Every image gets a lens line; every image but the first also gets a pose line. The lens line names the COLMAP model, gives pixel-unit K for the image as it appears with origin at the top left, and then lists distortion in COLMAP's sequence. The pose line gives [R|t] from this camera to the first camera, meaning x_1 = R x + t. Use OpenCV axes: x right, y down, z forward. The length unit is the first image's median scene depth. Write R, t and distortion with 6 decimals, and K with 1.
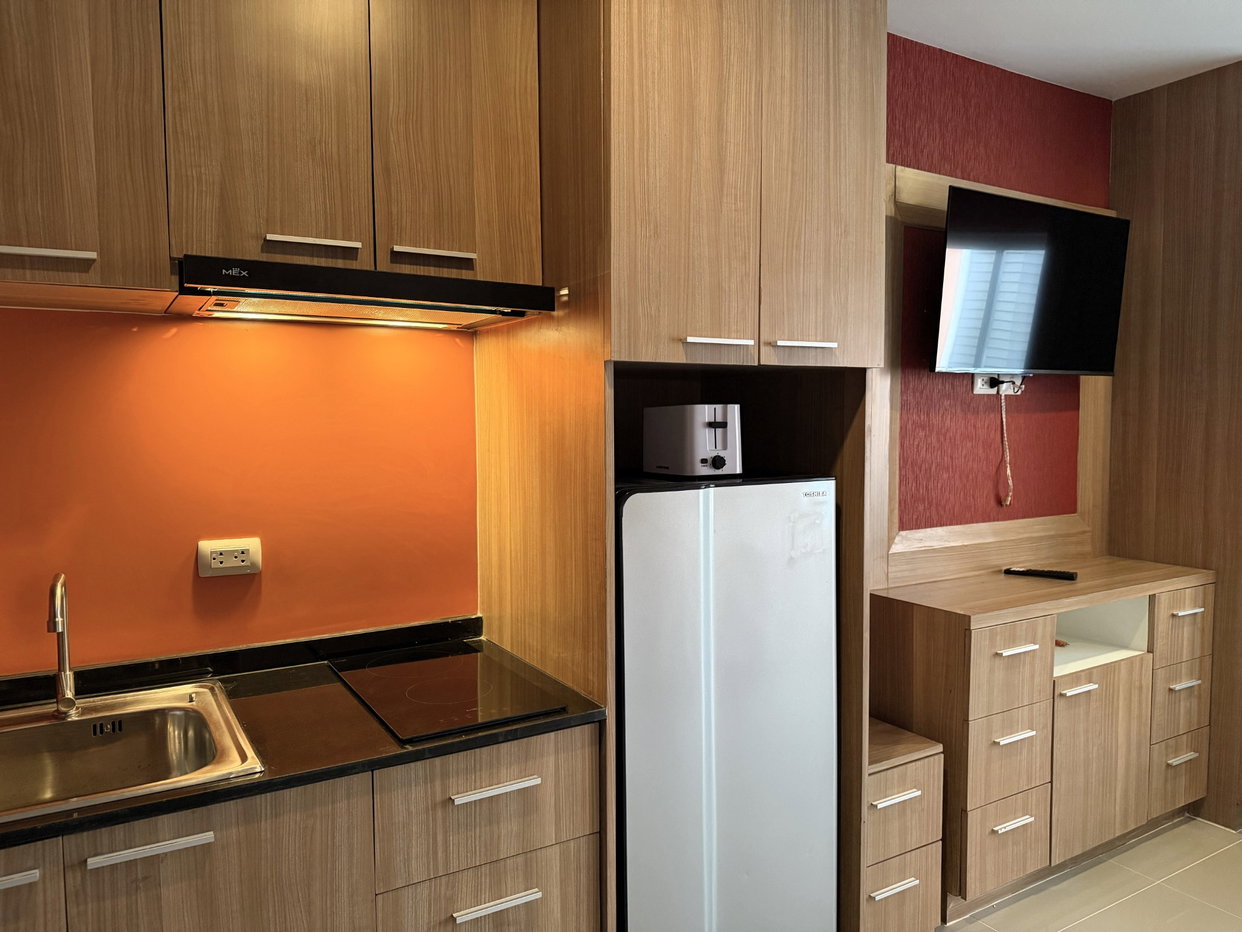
lens RADIAL K [[878.2, 0, 619.8], [0, 878.2, 468.4], [0, 0, 1]] dist [-0.009191, 0.000183]
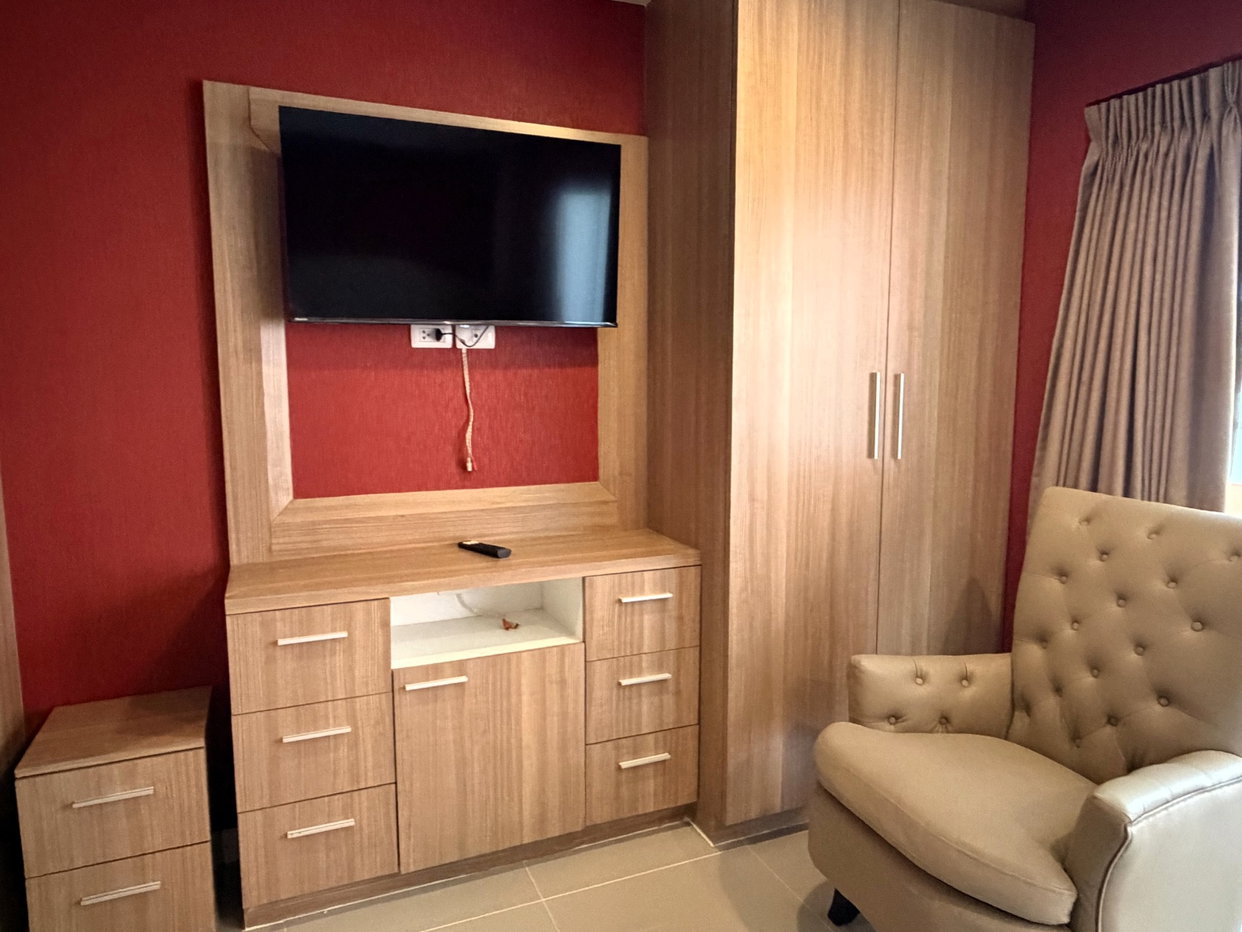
lens RADIAL K [[805.4, 0, 621.3], [0, 805.4, 463.3], [0, 0, 1]] dist [-0.005692, 0.004346]
pose [[0.991112, 0.019068, -0.131660, 0.741719], [-0.011396, 0.998206, 0.058781, -0.018021], [0.132545, -0.056758, 0.989551, 0.209801]]
